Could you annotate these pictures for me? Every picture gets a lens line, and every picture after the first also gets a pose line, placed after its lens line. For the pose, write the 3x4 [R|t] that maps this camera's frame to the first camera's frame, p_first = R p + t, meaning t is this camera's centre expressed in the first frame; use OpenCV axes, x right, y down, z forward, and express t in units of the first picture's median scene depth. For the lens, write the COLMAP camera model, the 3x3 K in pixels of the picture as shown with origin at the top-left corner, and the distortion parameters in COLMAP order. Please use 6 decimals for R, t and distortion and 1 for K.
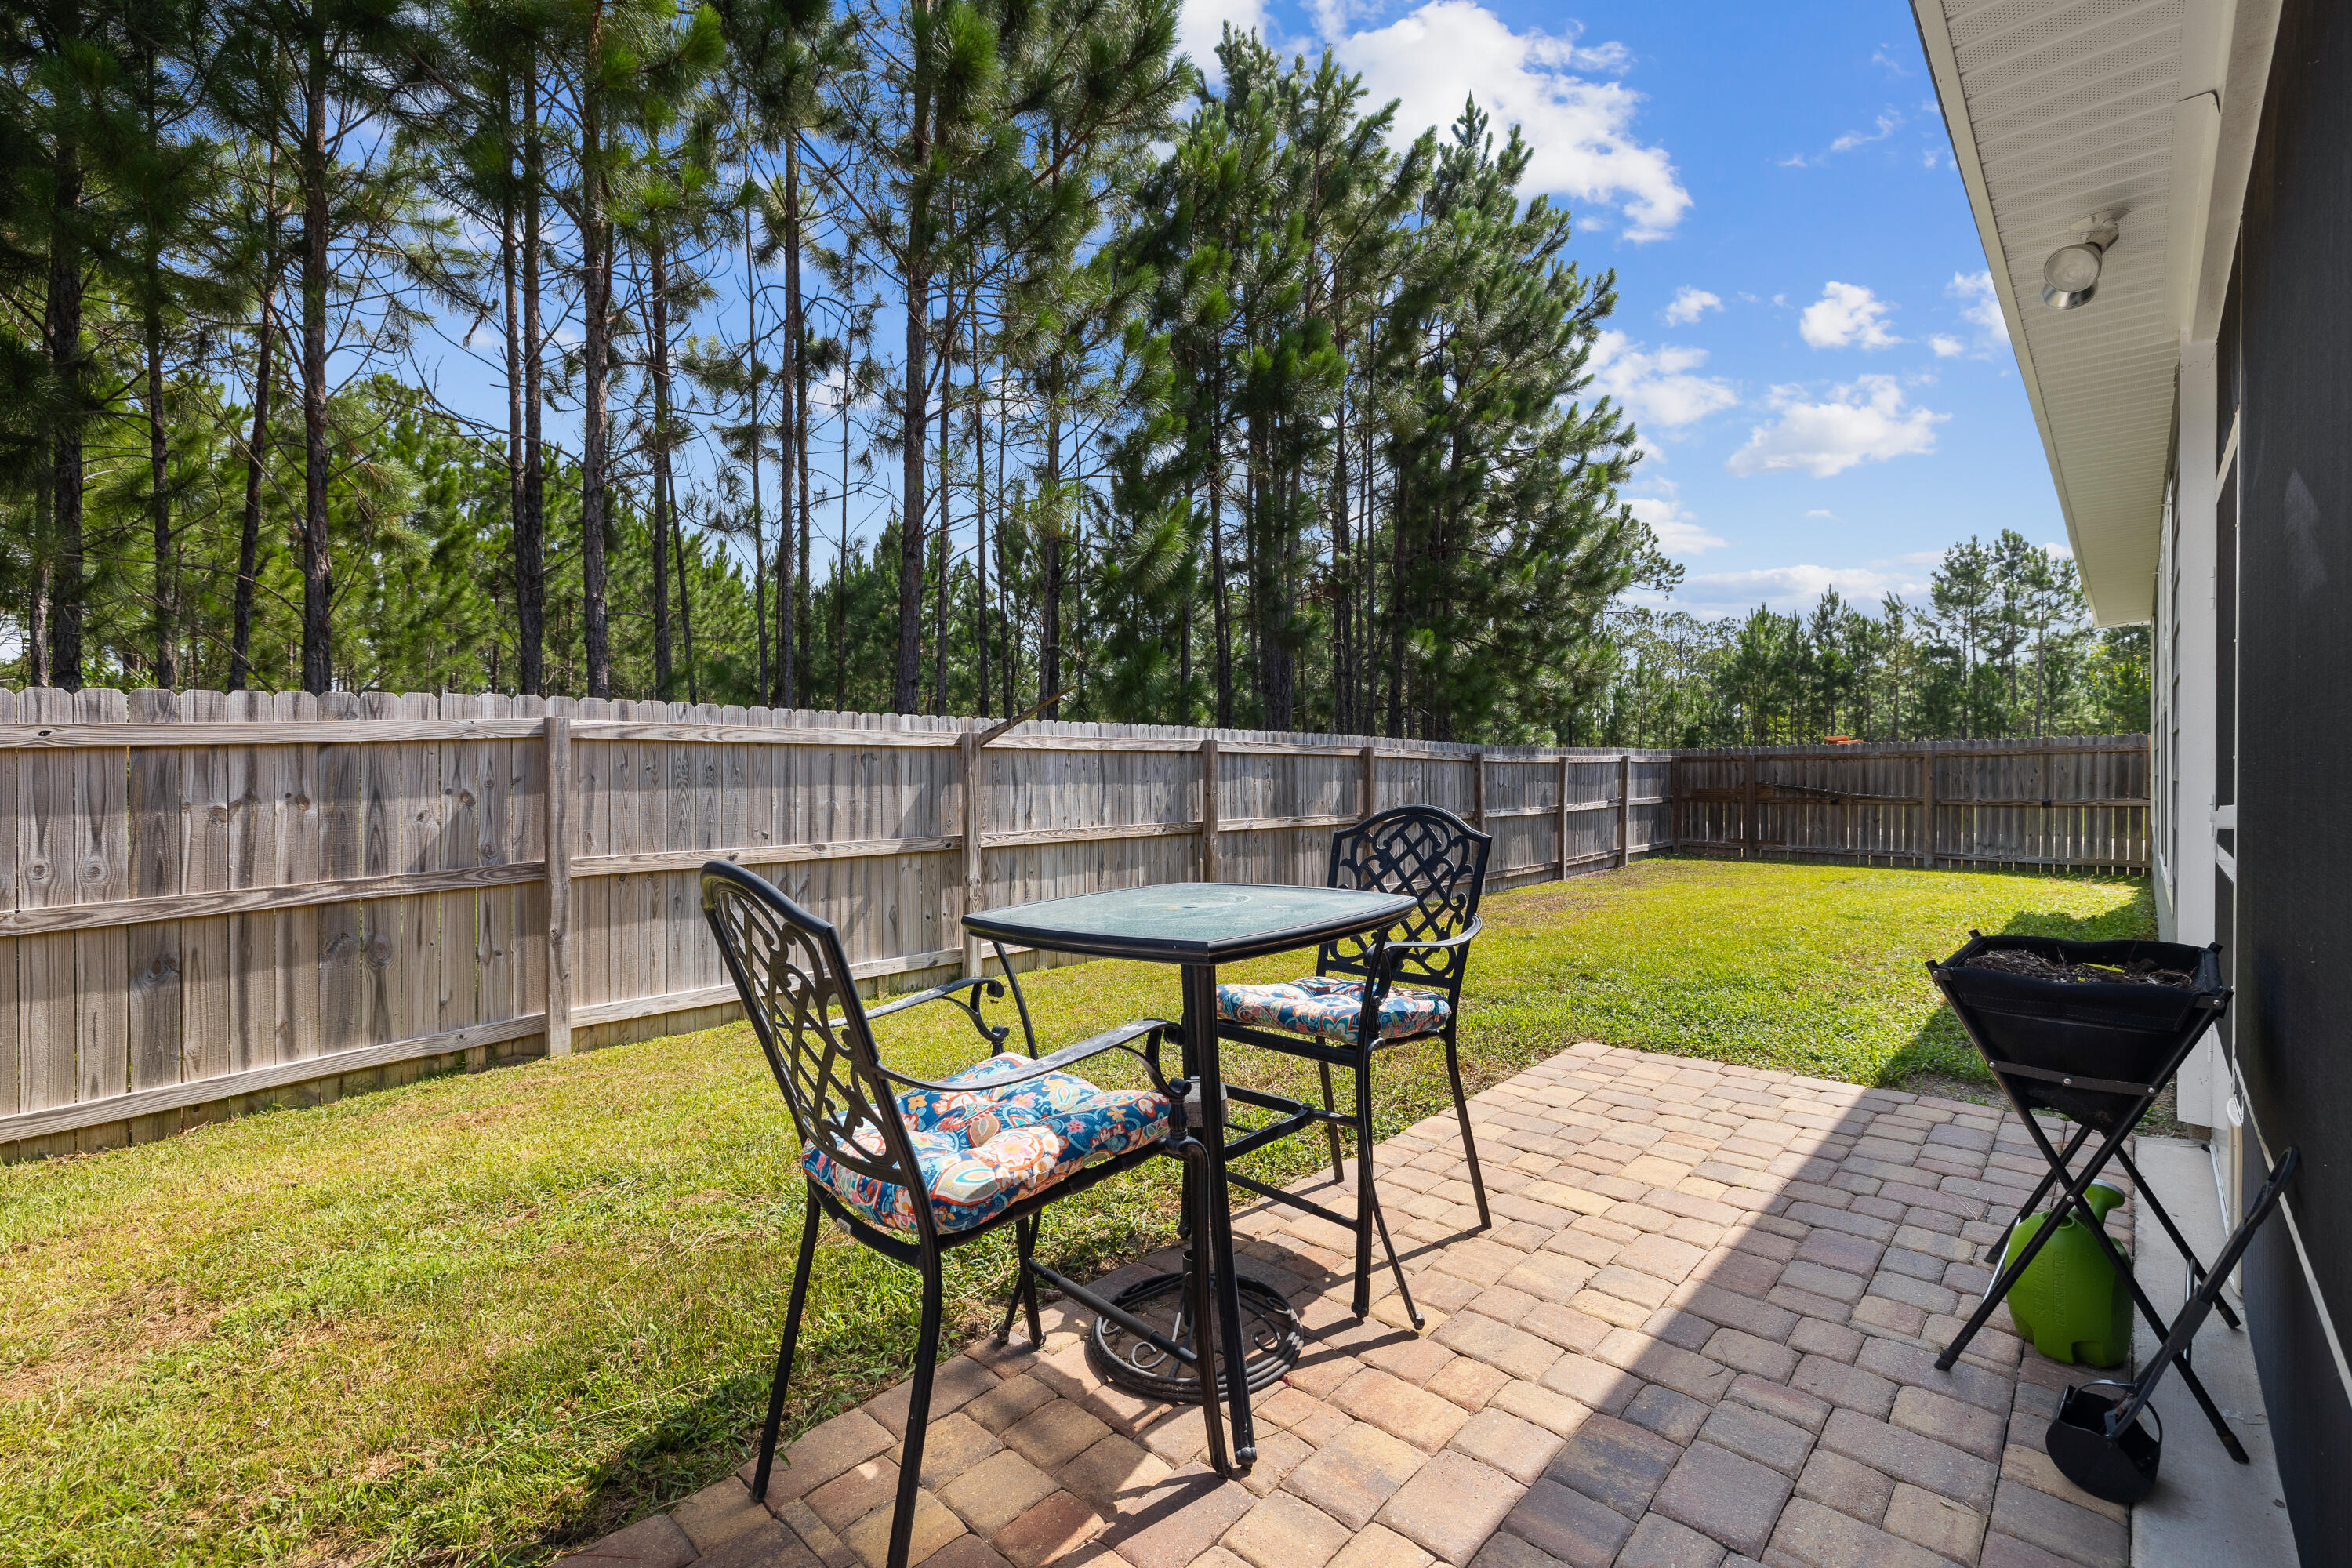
lens RADIAL K [[996.2, 0, 1176.0], [0, 996.2, 784.0], [0, 0, 1]] dist [0.001468, 0.000138]
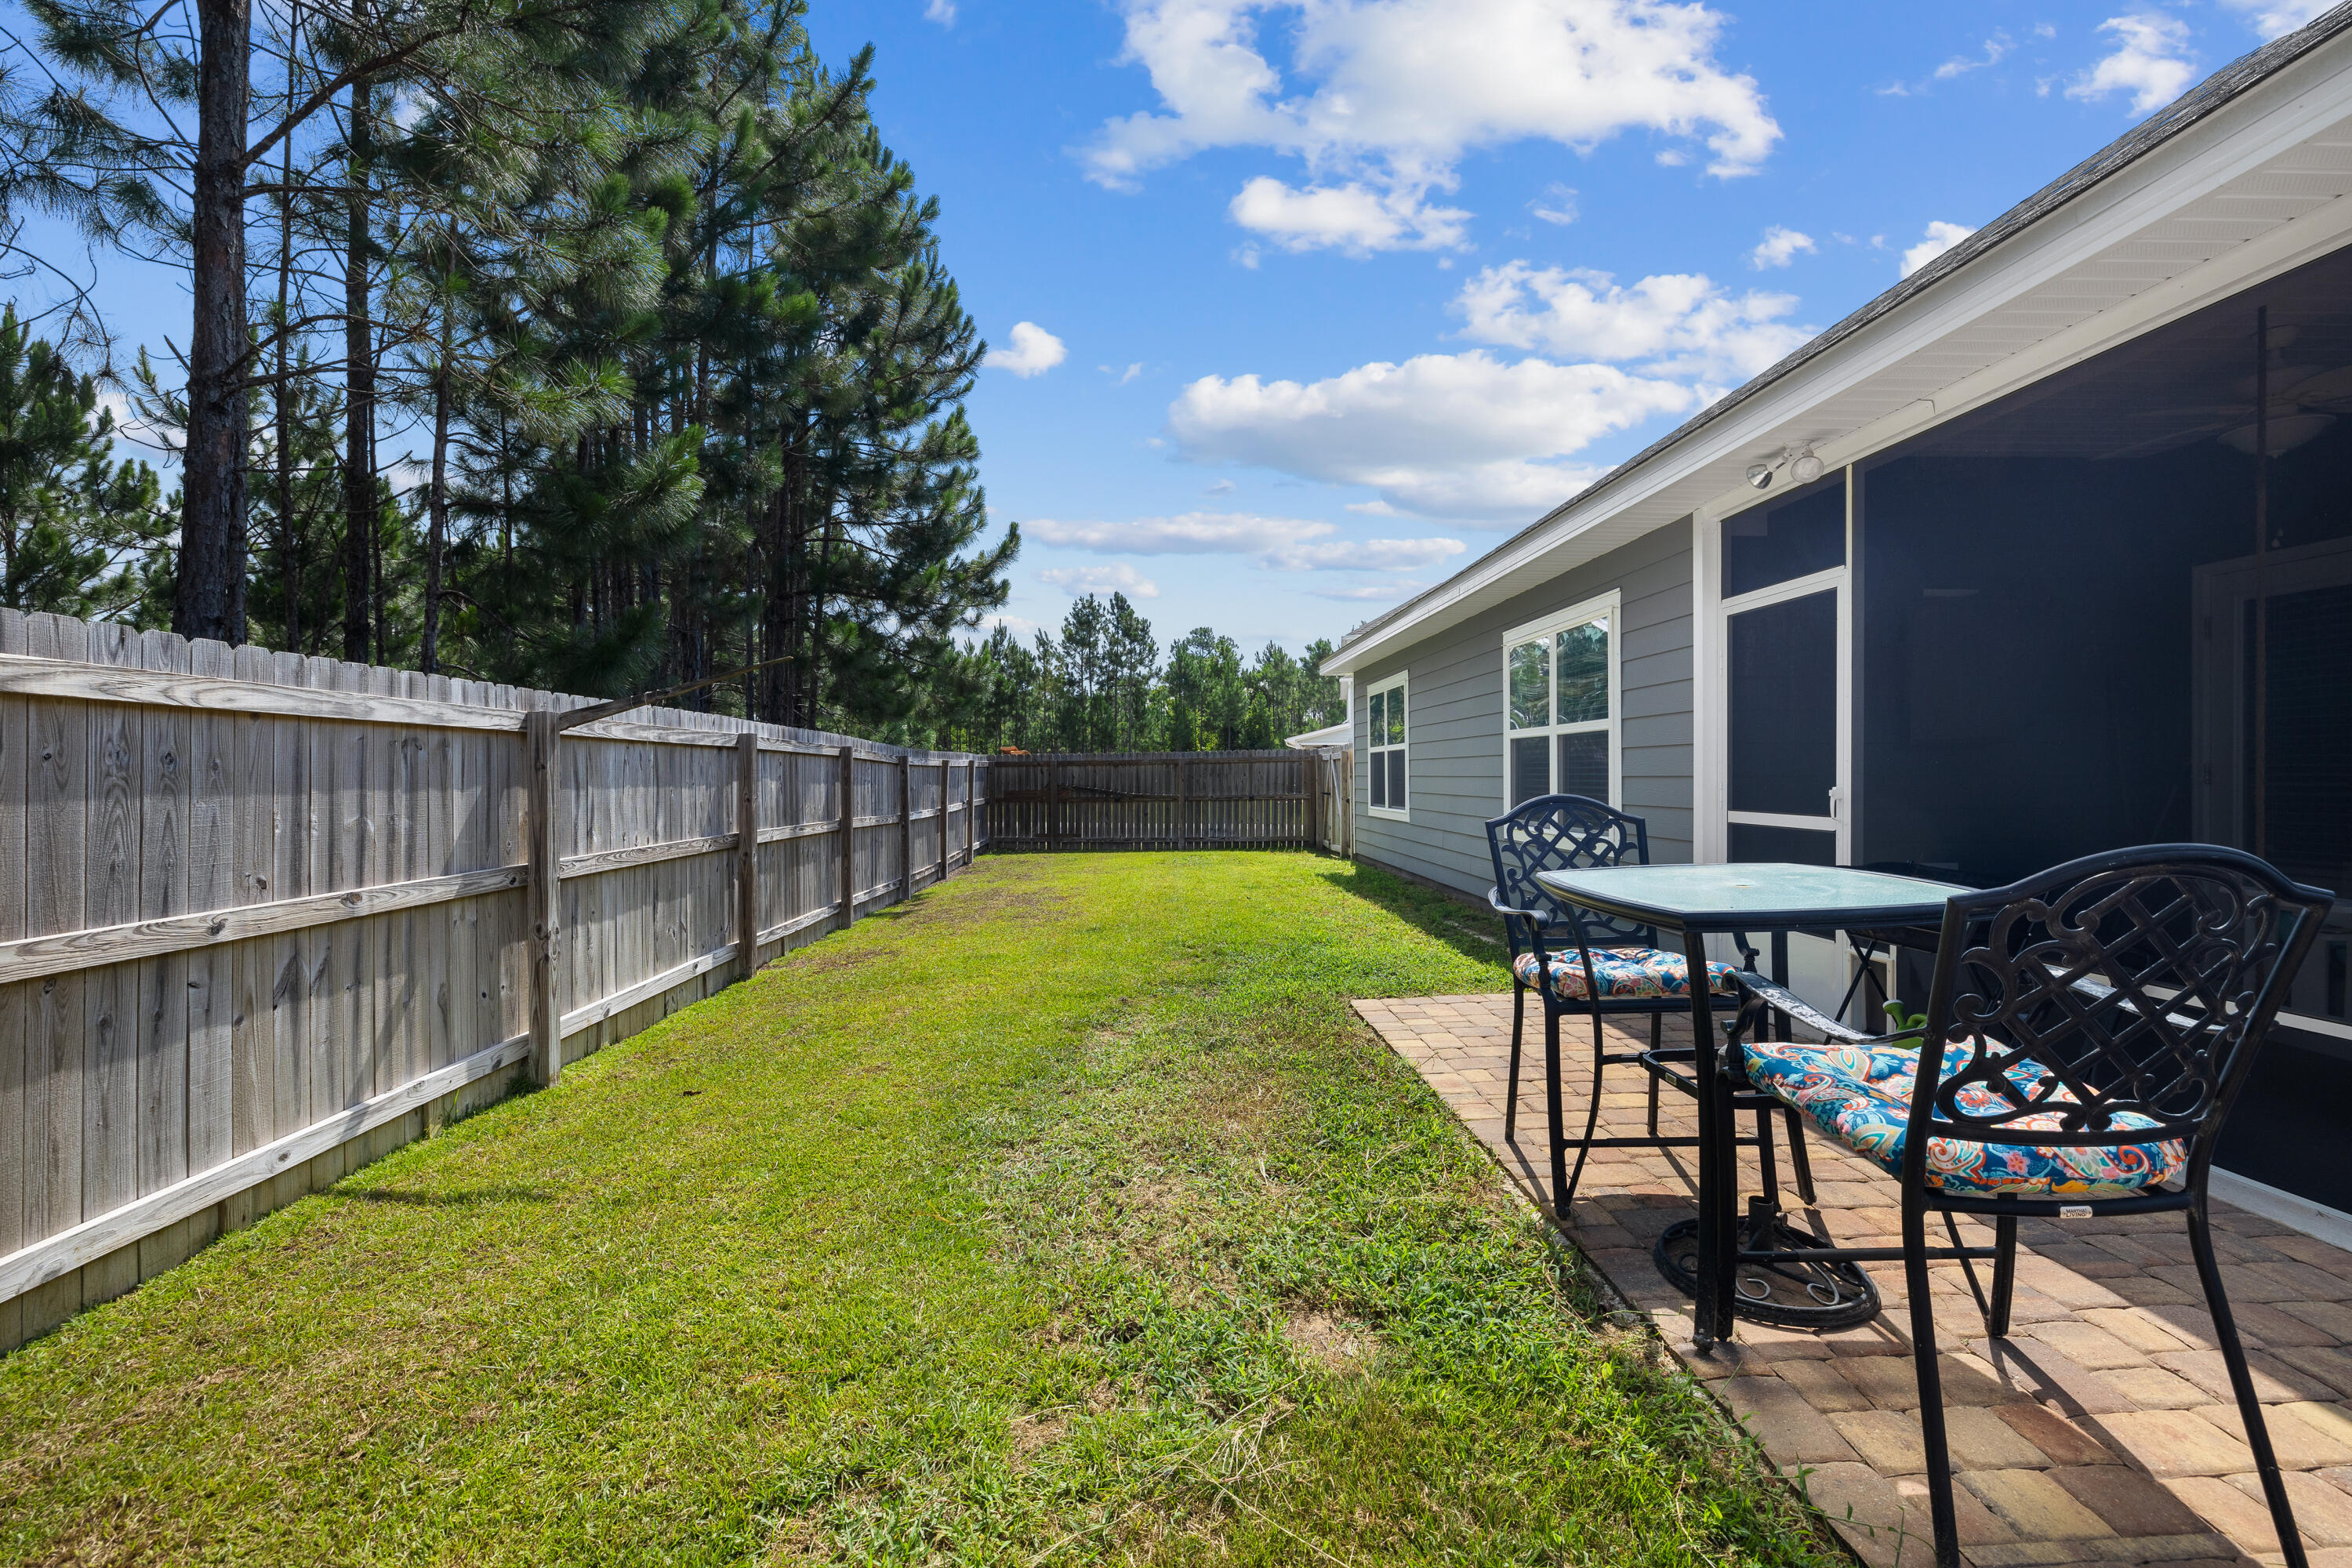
lens RADIAL K [[996.2, 0, 1176.0], [0, 996.2, 784.0], [0, 0, 1]] dist [0.001468, 0.000138]
pose [[0.694454, -0.005845, 0.719513, -0.397223], [0.010024, 0.999949, -0.001551, 0.002927], [-0.719467, 0.008289, 0.694477, 0.227296]]
